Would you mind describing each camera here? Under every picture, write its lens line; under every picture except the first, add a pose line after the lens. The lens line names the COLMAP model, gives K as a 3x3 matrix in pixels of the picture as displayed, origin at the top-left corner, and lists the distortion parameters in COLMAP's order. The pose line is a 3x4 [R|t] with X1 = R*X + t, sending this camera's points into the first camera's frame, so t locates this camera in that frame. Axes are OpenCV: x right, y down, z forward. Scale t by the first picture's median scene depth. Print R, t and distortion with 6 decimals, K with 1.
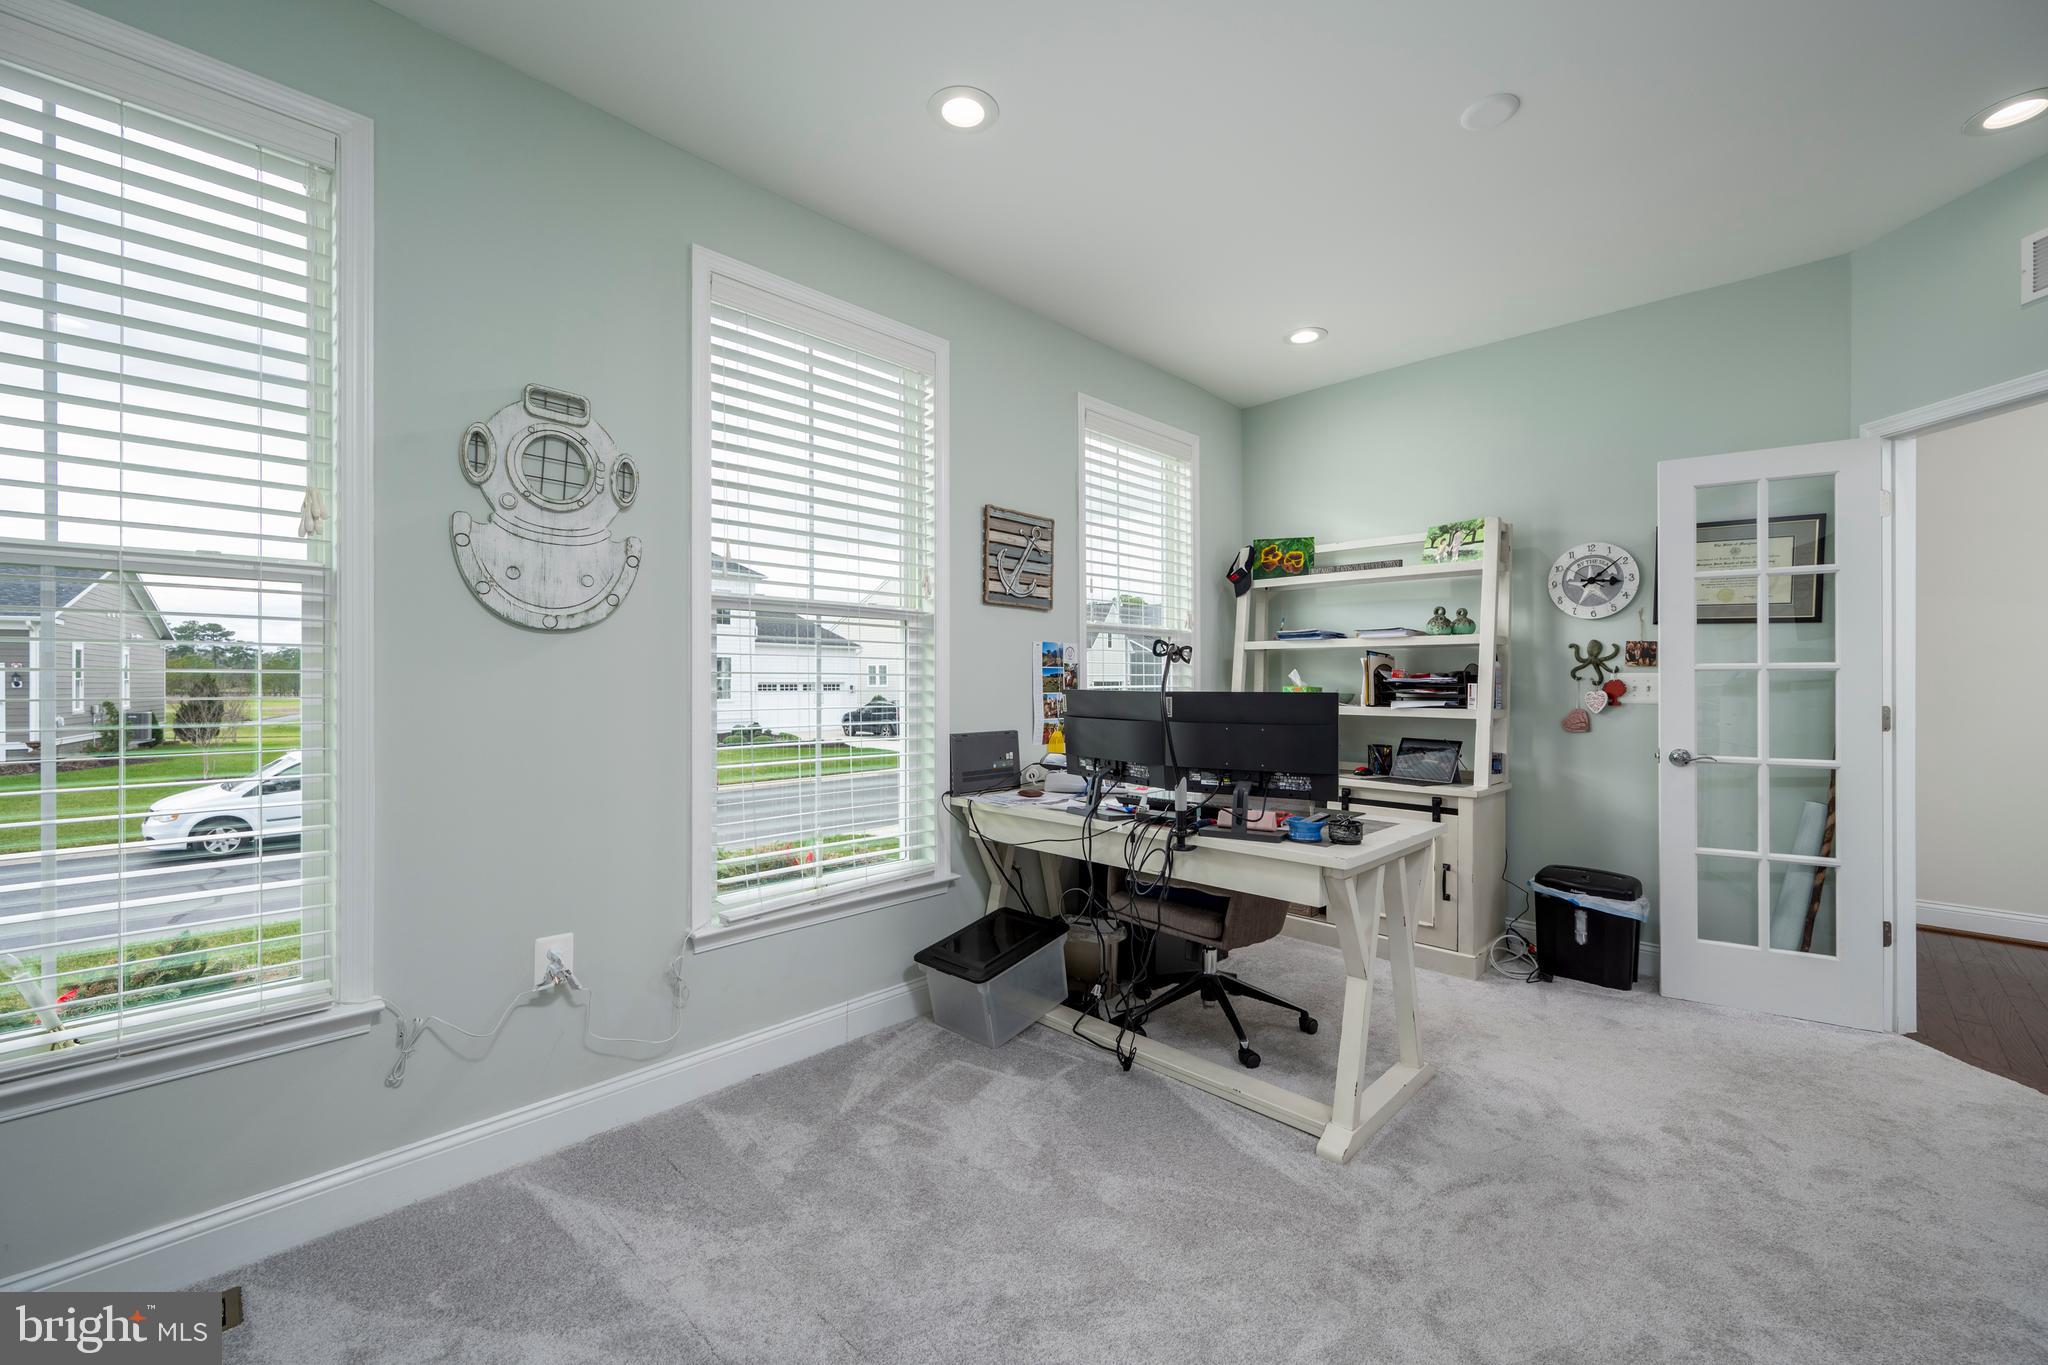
lens RADIAL K [[818.2, 0, 1029.0], [0, 818.2, 683.6], [0, 0, 1]] dist [0.001448, 0.000297]
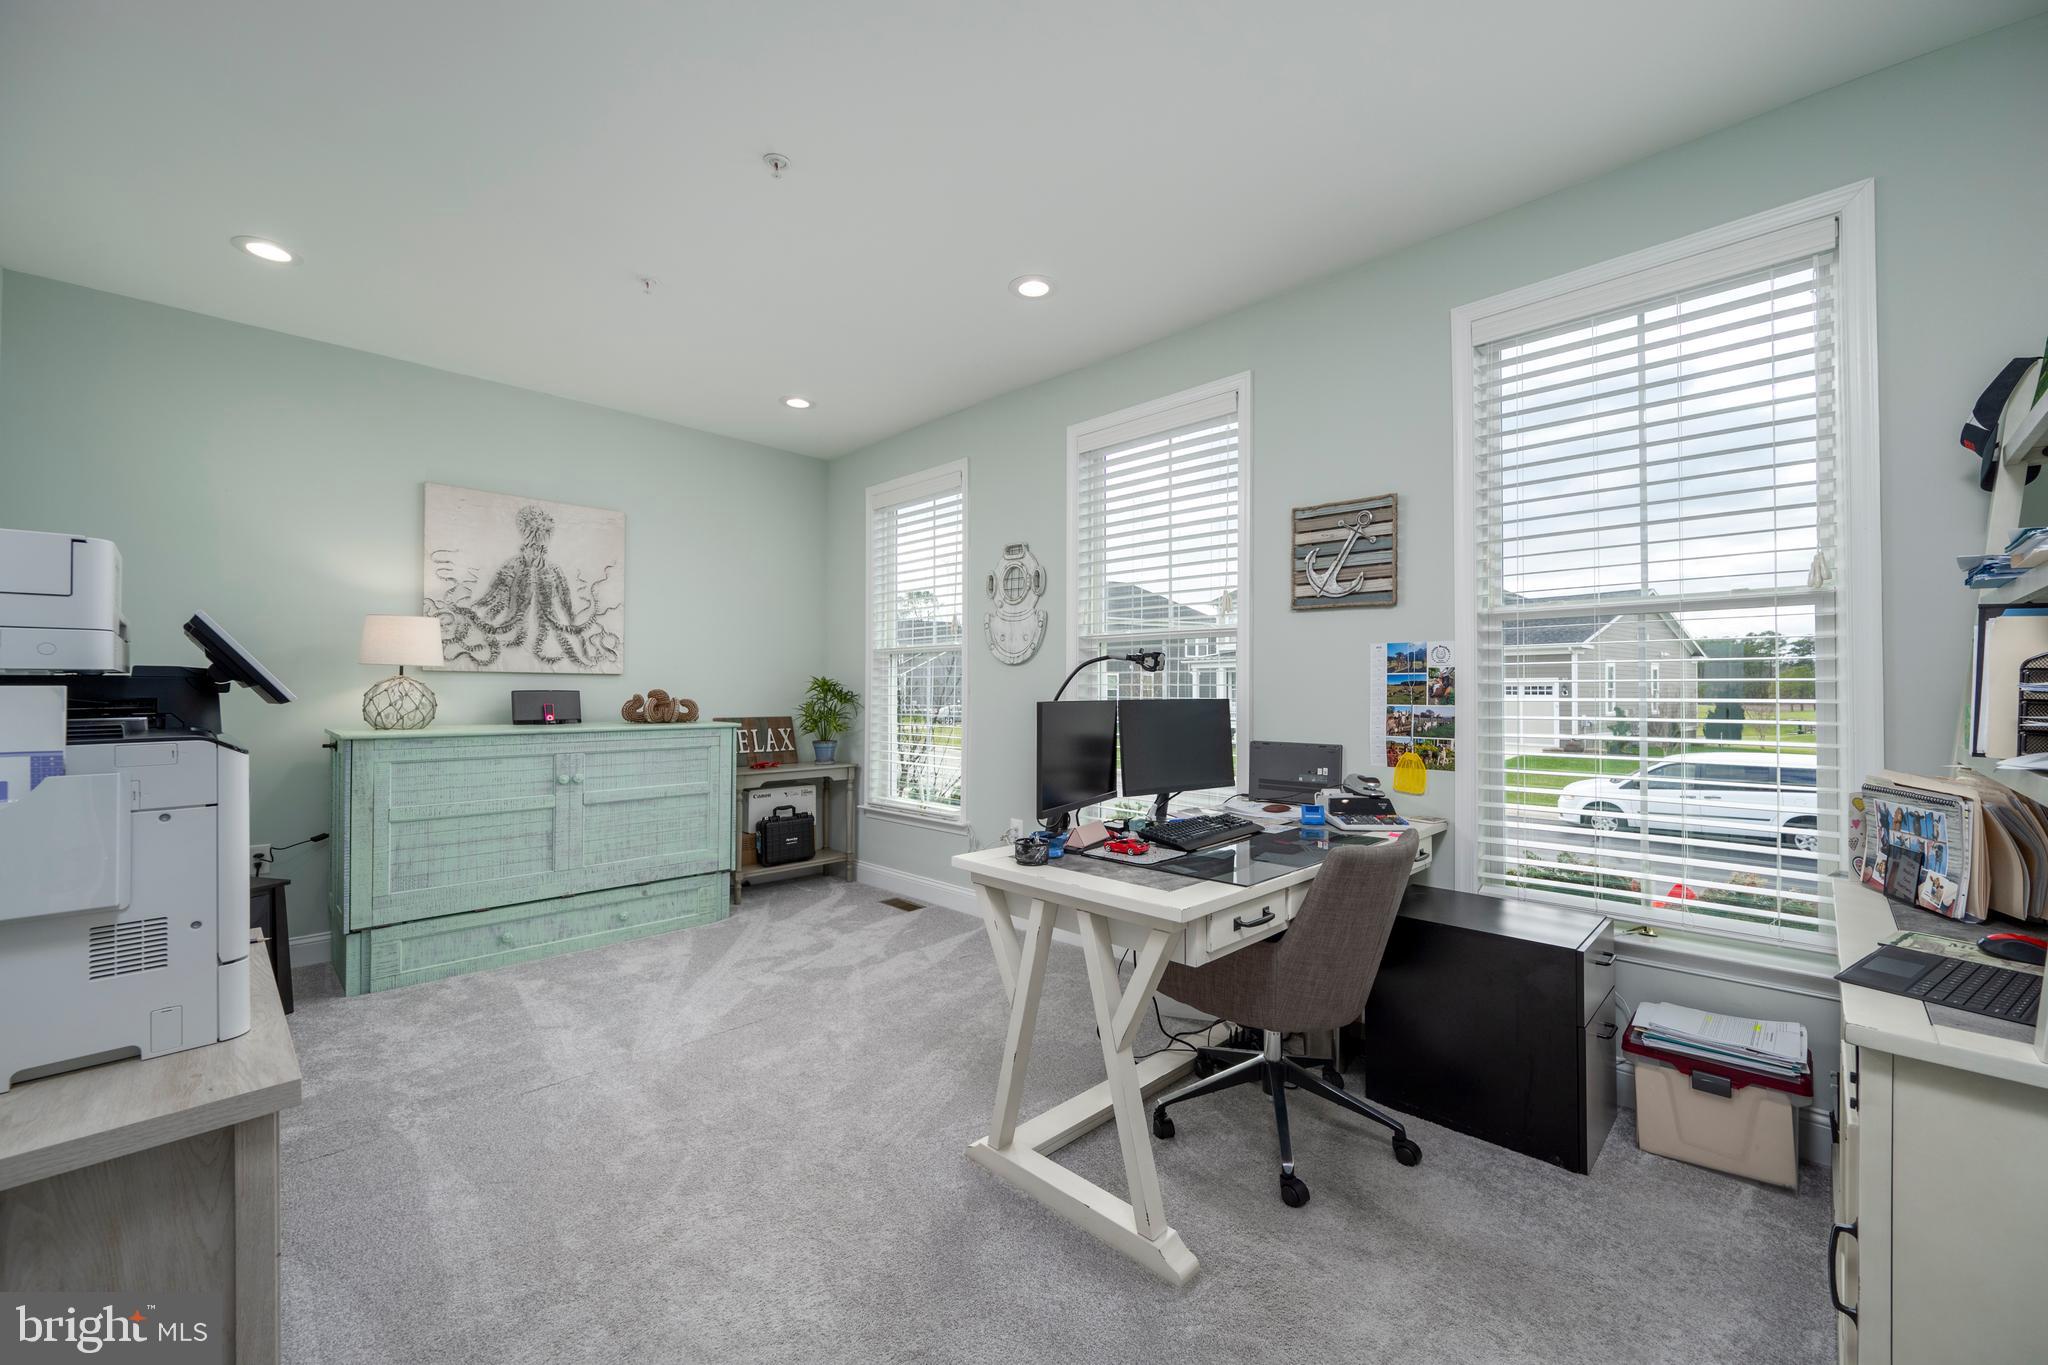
lens RADIAL K [[818.2, 0, 1029.0], [0, 818.2, 683.6], [0, 0, 1]] dist [0.001448, 0.000297]
pose [[-0.006065, -0.010397, -0.999928, 0.883936], [-0.001608, 0.999945, -0.010387, -0.000838], [0.999980, 0.001545, -0.006082, 0.664986]]
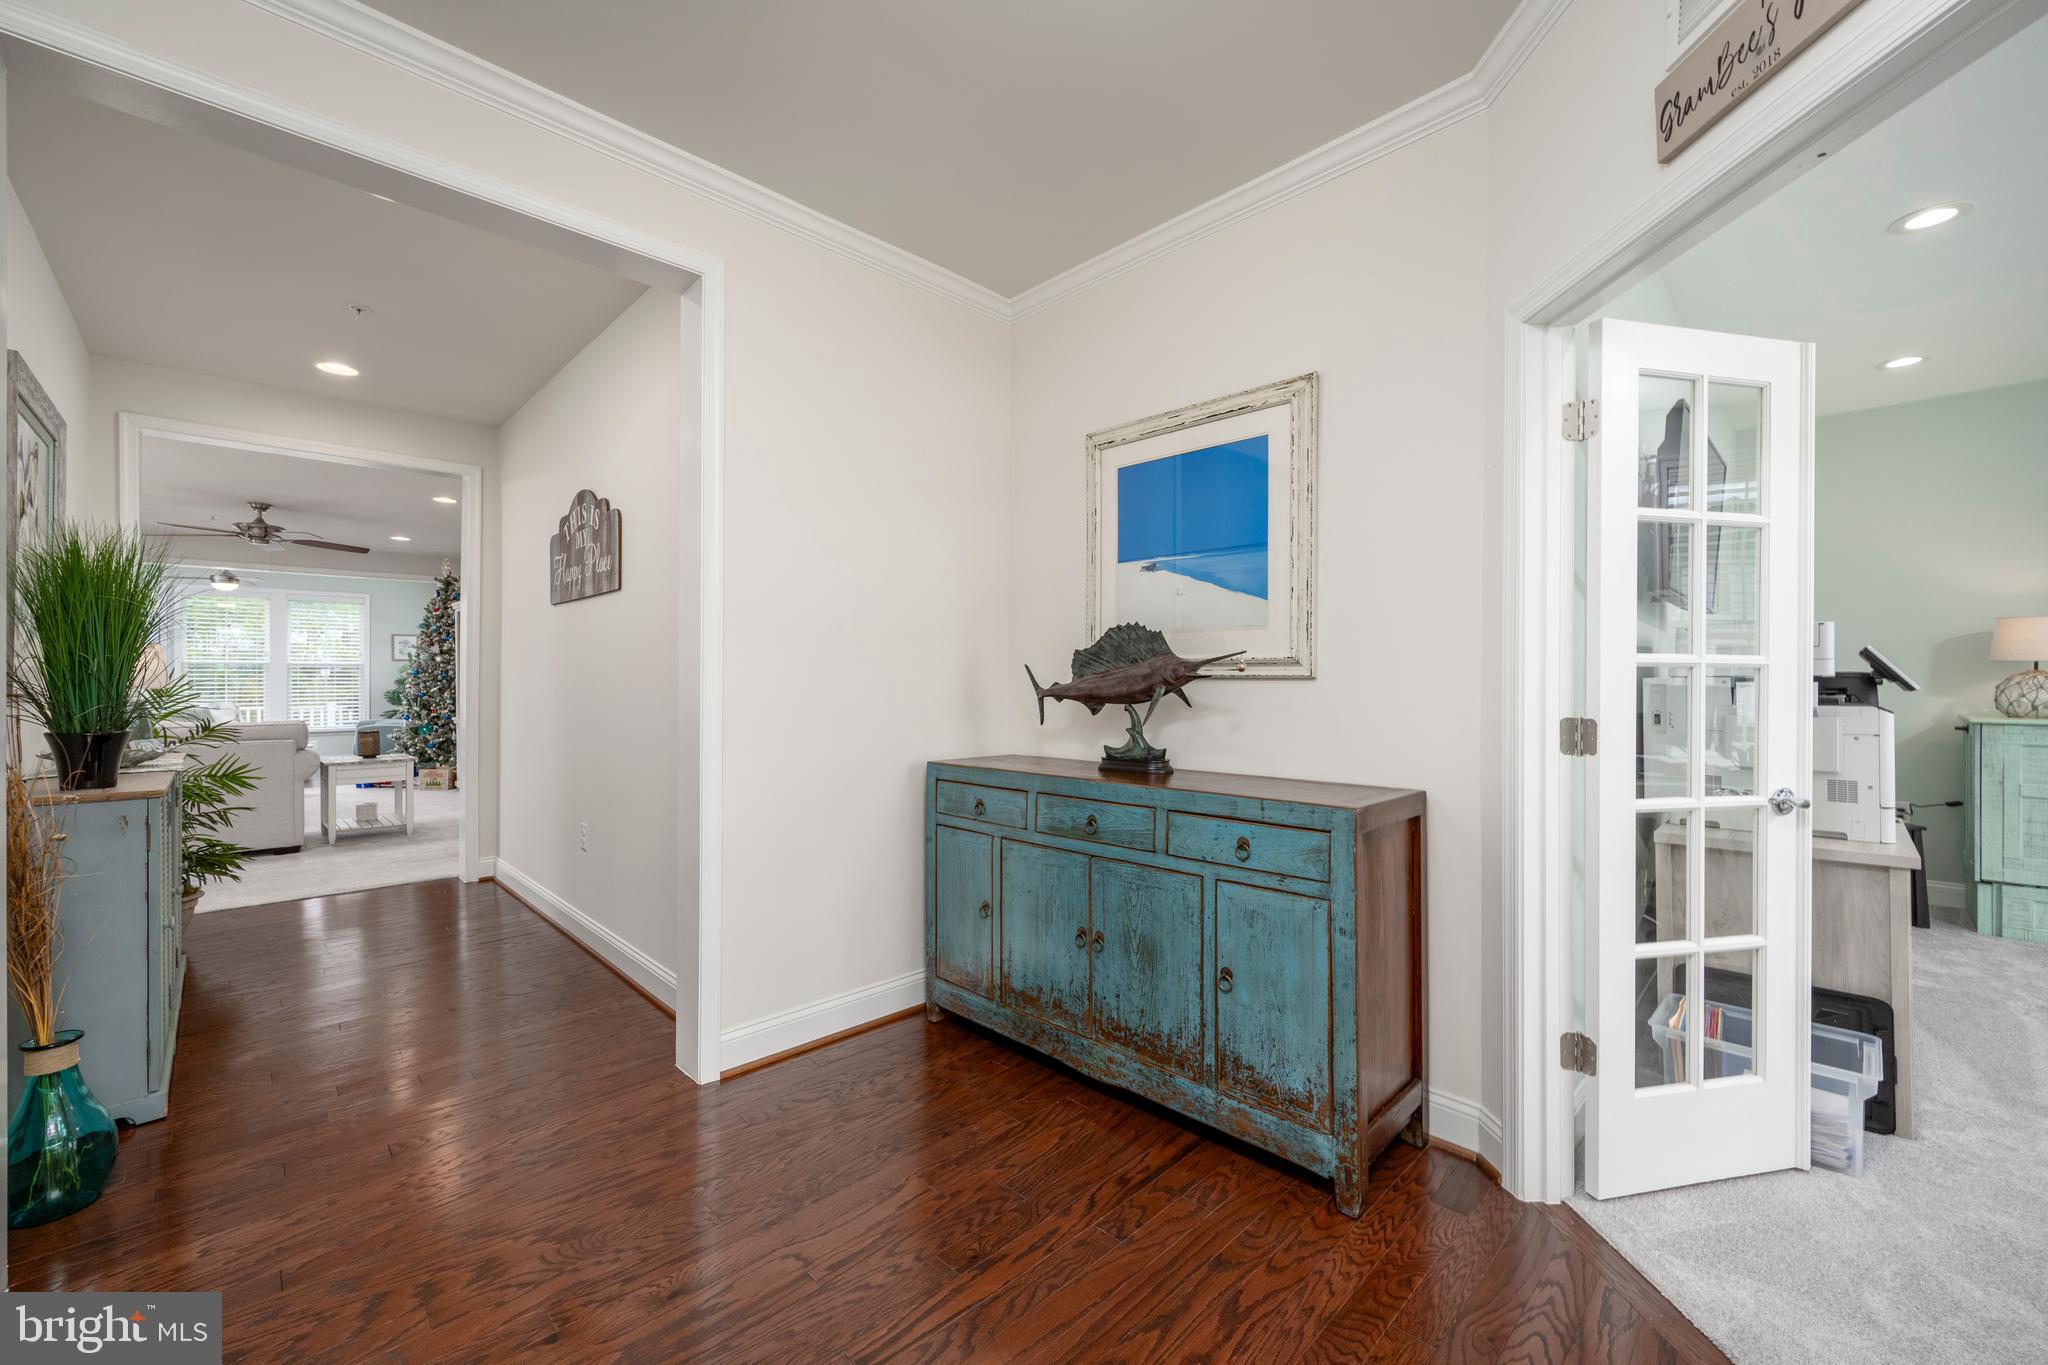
lens RADIAL K [[818.2, 0, 1029.0], [0, 818.2, 683.6], [0, 0, 1]] dist [0.001448, 0.000297]
pose [[-0.999985, -0.000043, 0.005472, 1.654678], [-0.000040, 1.000000, 0.000473, -0.002147], [-0.005472, 0.000473, -0.999985, 1.401310]]
